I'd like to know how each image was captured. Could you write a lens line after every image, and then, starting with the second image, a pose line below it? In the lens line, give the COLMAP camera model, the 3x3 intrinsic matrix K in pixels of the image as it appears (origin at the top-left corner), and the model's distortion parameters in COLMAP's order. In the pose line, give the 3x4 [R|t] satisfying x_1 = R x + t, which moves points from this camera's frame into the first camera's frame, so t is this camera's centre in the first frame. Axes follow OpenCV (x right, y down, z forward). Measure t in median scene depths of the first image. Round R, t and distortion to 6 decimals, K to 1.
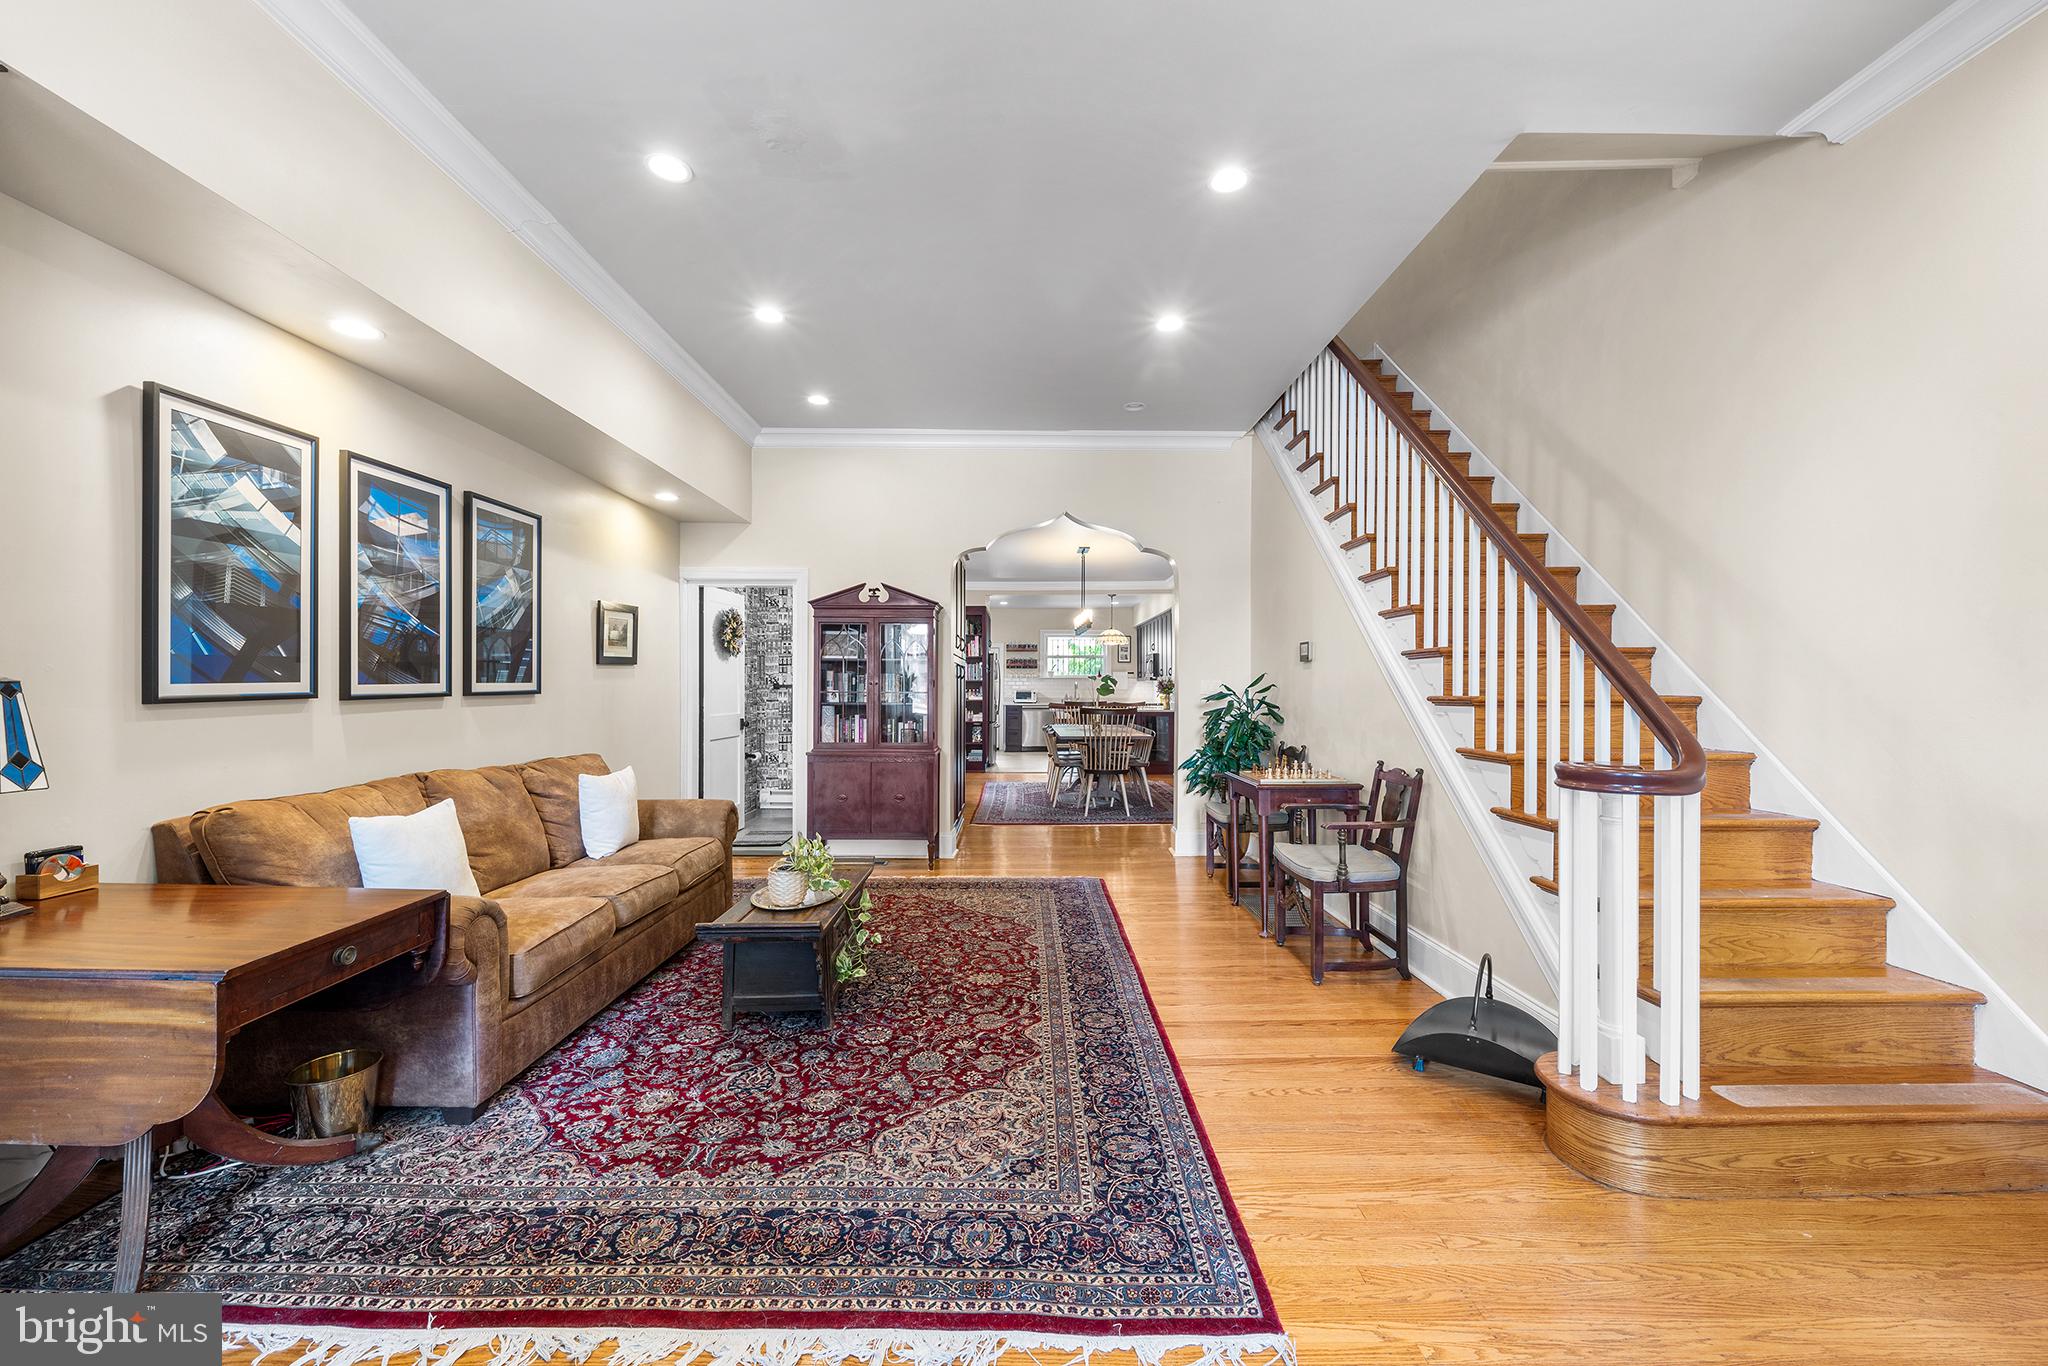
lens RADIAL K [[813.4, 0, 1024.7], [0, 813.4, 677.8], [0, 0, 1]] dist [0.002494, 0.000534]
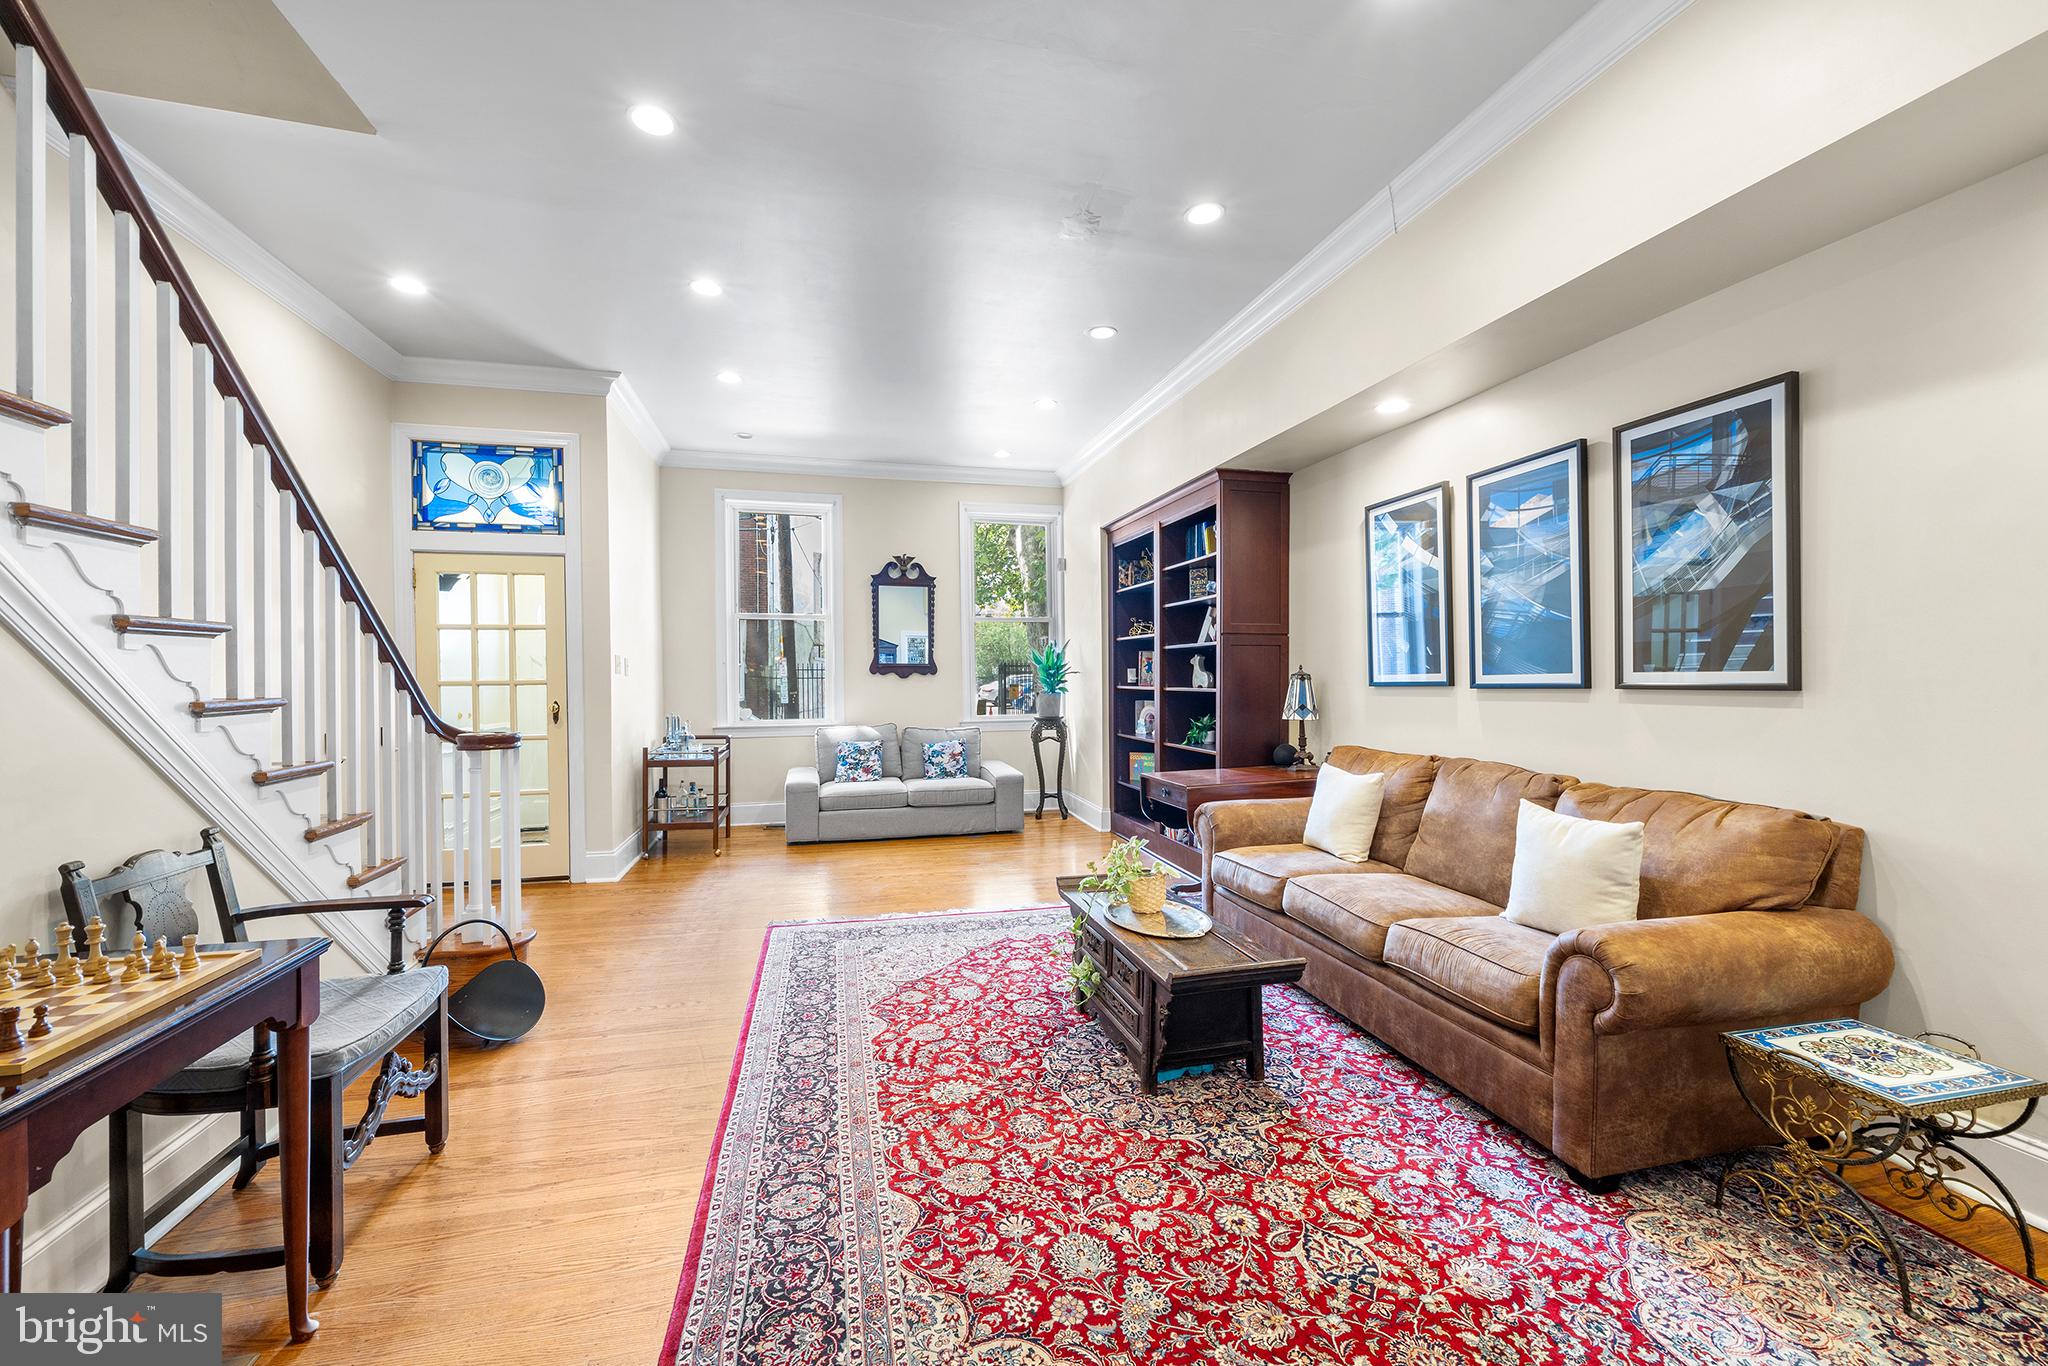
lens RADIAL K [[791.0, 0, 1015.6], [0, 791.0, 683.8], [0, 0, 1]] dist [-0.001112, -0.000071]
pose [[-0.972882, 0.006838, -0.231200, 0.060277], [0.006751, 0.999977, 0.001170, 0.013372], [0.231203, -0.000423, -0.972906, 1.743249]]
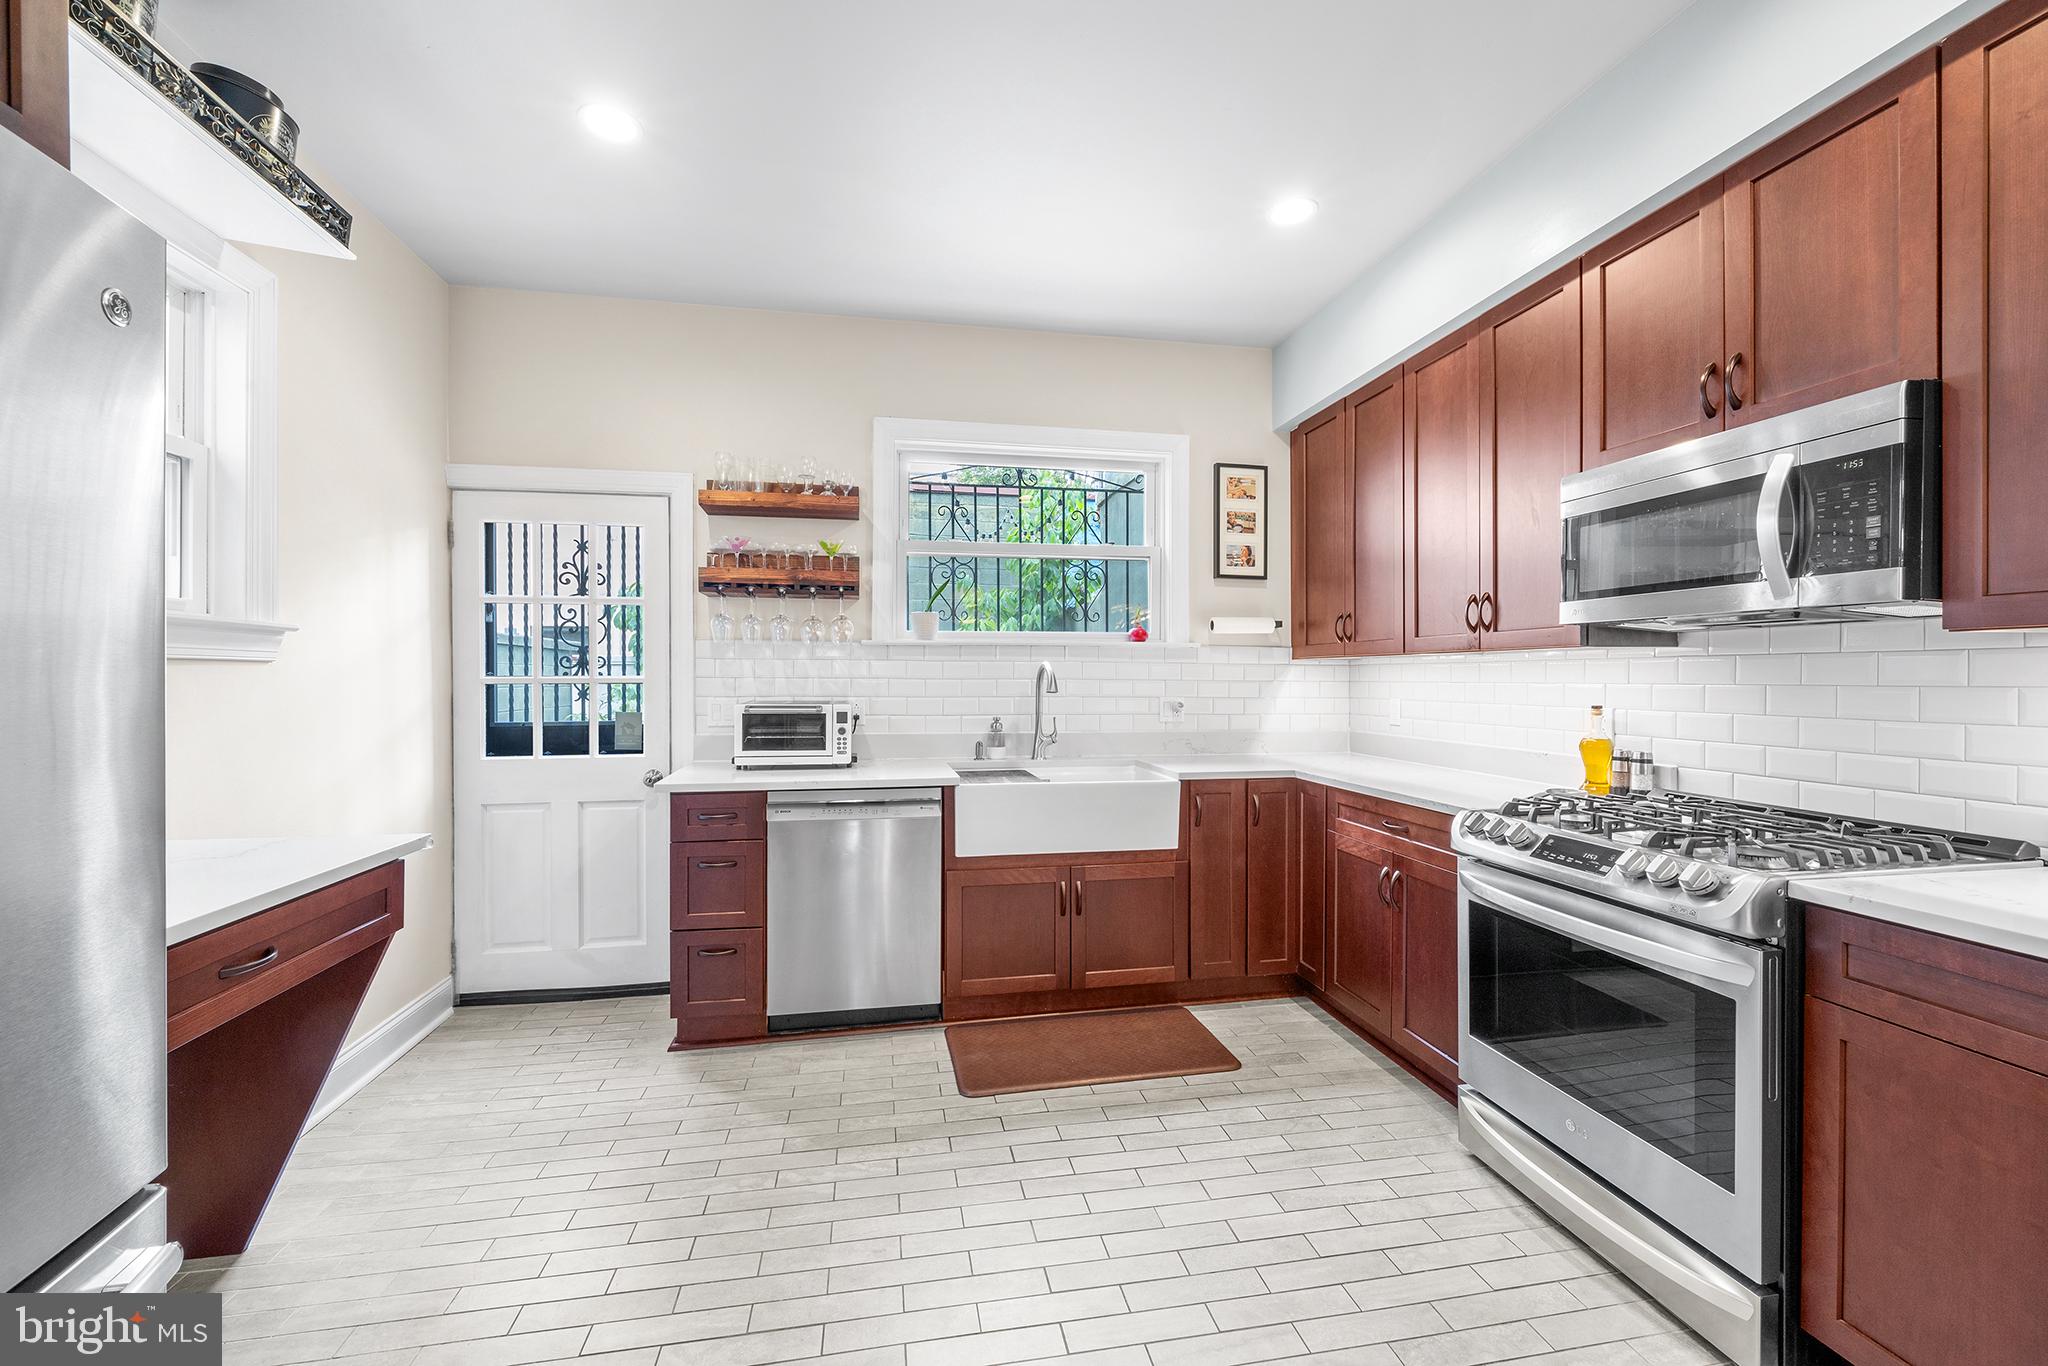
lens RADIAL K [[813.4, 0, 1024.7], [0, 813.4, 677.8], [0, 0, 1]] dist [0.002494, 0.000534]
pose [[0.984091, -0.002226, 0.177649, 0.096474], [0.000103, 0.999928, 0.011963, 0.031441], [-0.177663, -0.011754, 0.984021, 3.726925]]
